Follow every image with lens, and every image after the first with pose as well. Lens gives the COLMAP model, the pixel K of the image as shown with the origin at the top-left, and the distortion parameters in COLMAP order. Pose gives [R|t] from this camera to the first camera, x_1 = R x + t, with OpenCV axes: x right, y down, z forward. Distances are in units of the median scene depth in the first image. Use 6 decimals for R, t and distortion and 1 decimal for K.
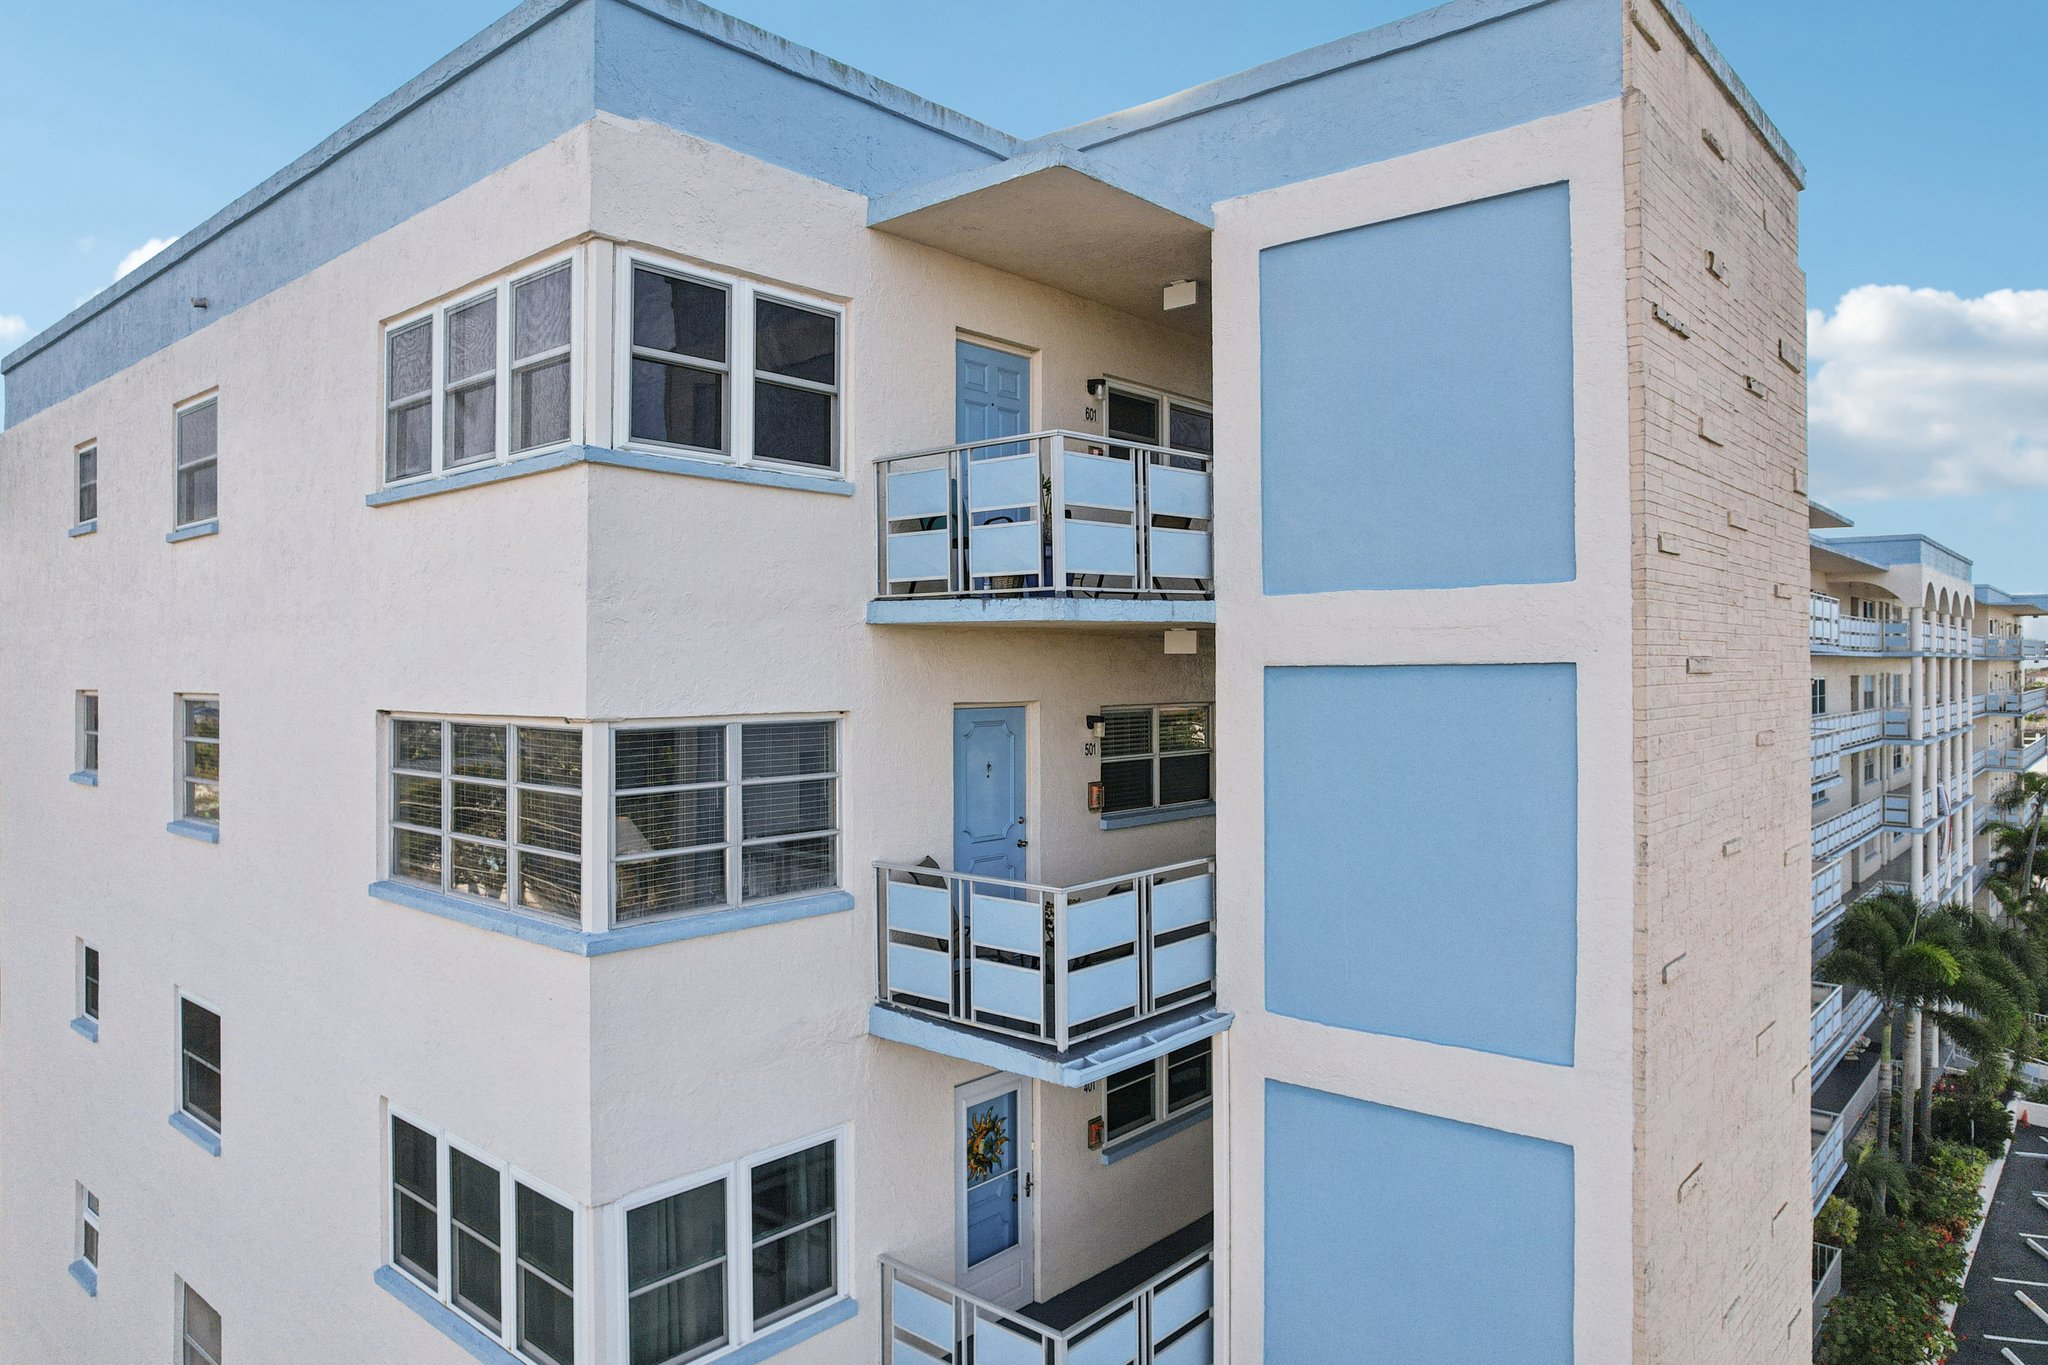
lens RADIAL K [[1314.6, 0, 1016.0], [0, 1314.6, 660.3], [0, 0, 1]] dist [-0.052133, 0.041943]
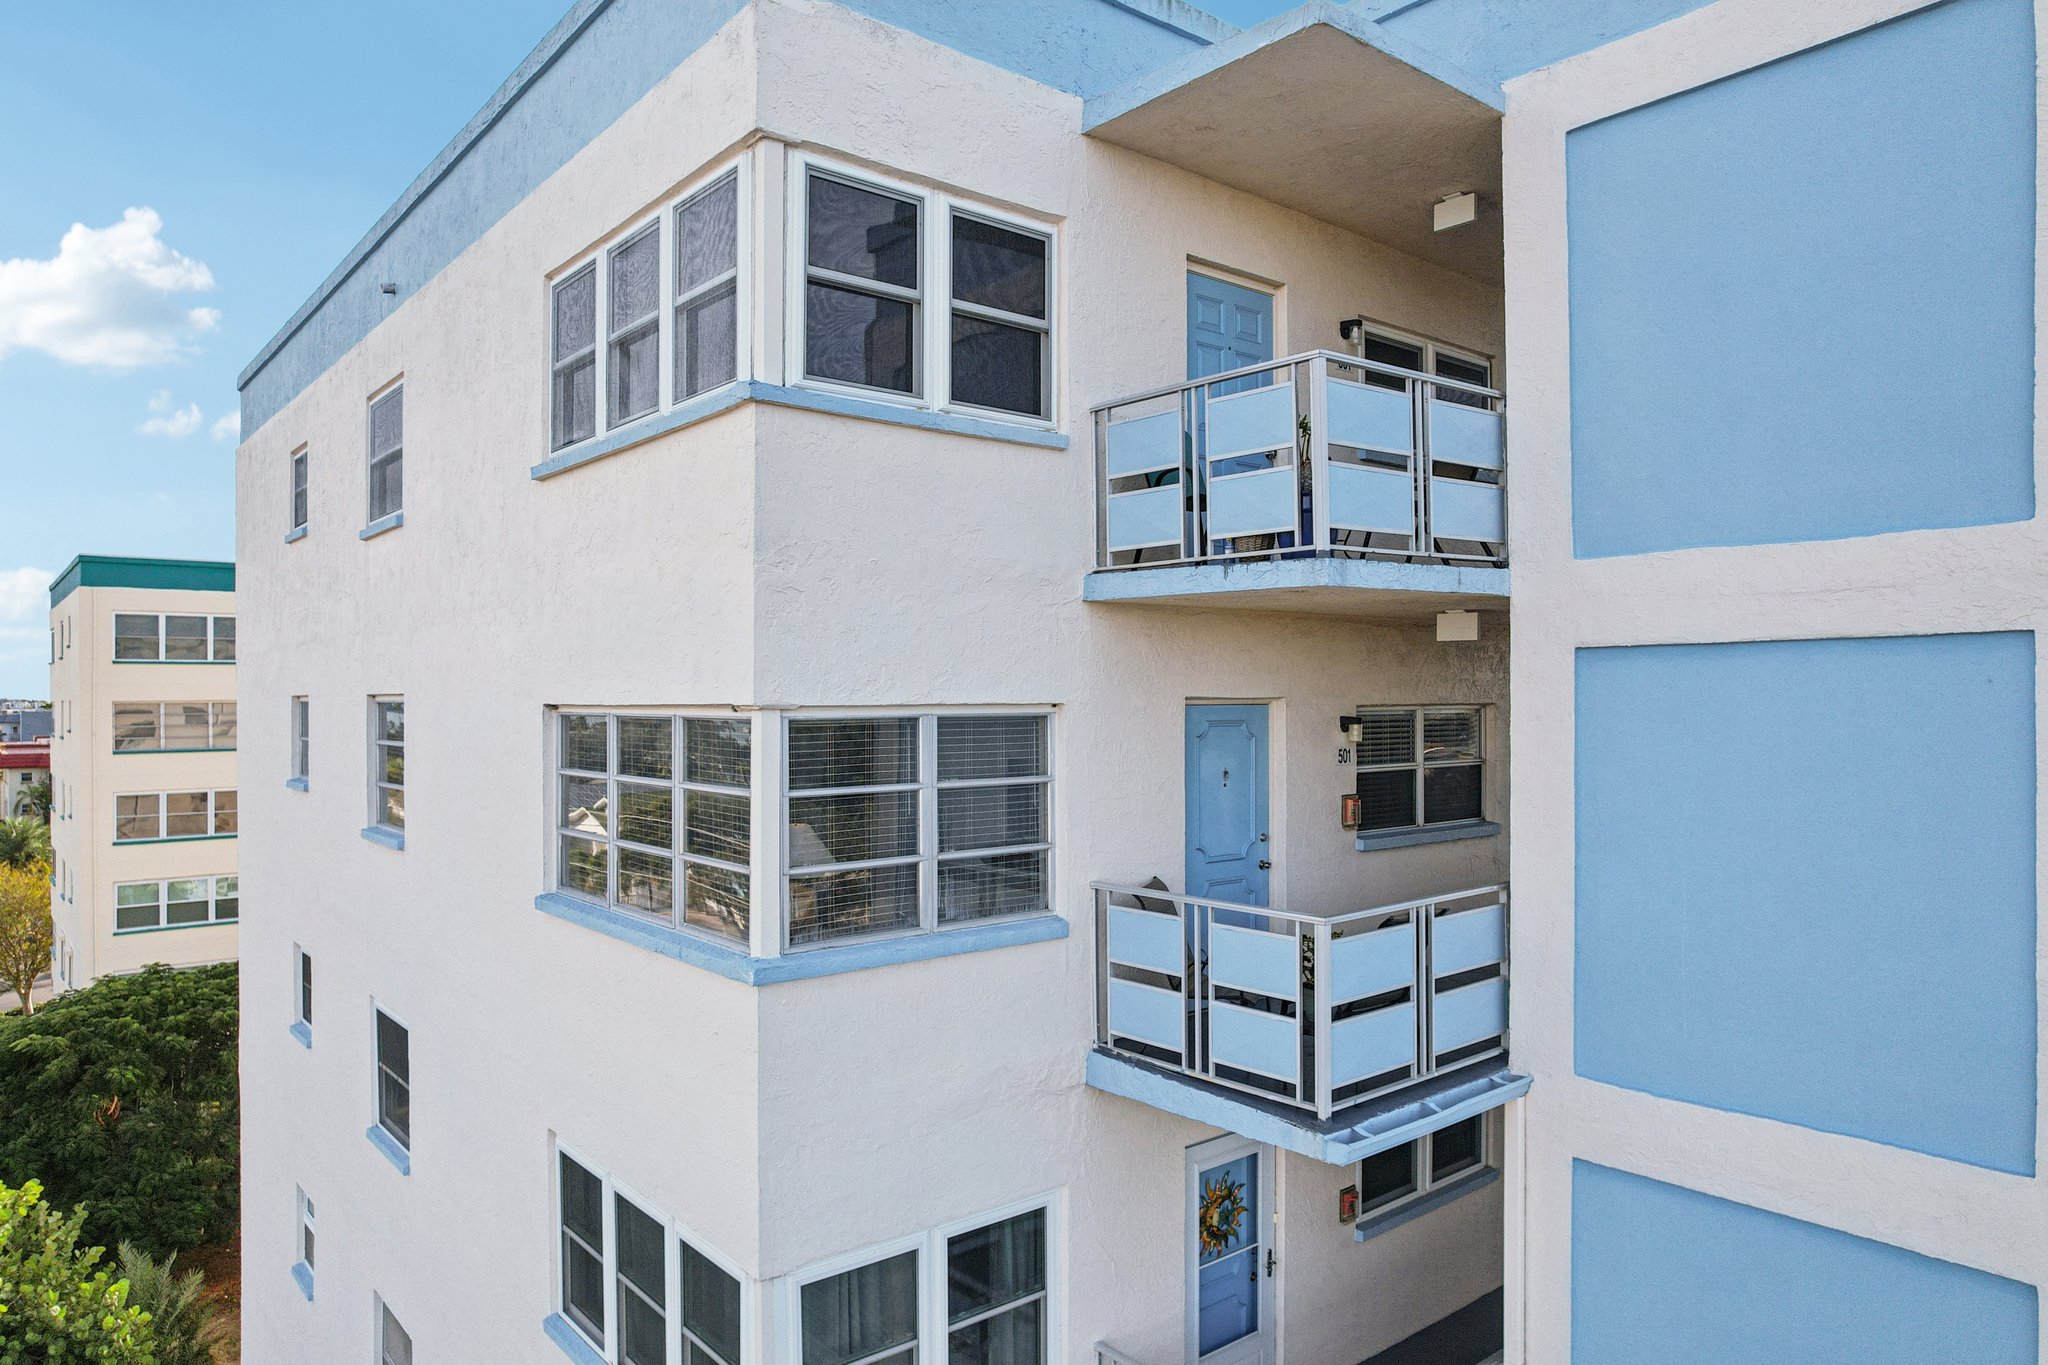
lens RADIAL K [[1321.0, 0, 1027.6], [0, 1321.0, 703.1], [0, 0, 1]] dist [-0.045358, -0.000467]
pose [[0.988310, 0.000332, -0.152458, -0.020105], [0.001526, 0.999926, 0.012074, 0.028484], [0.152451, -0.012165, 0.988236, 0.157468]]
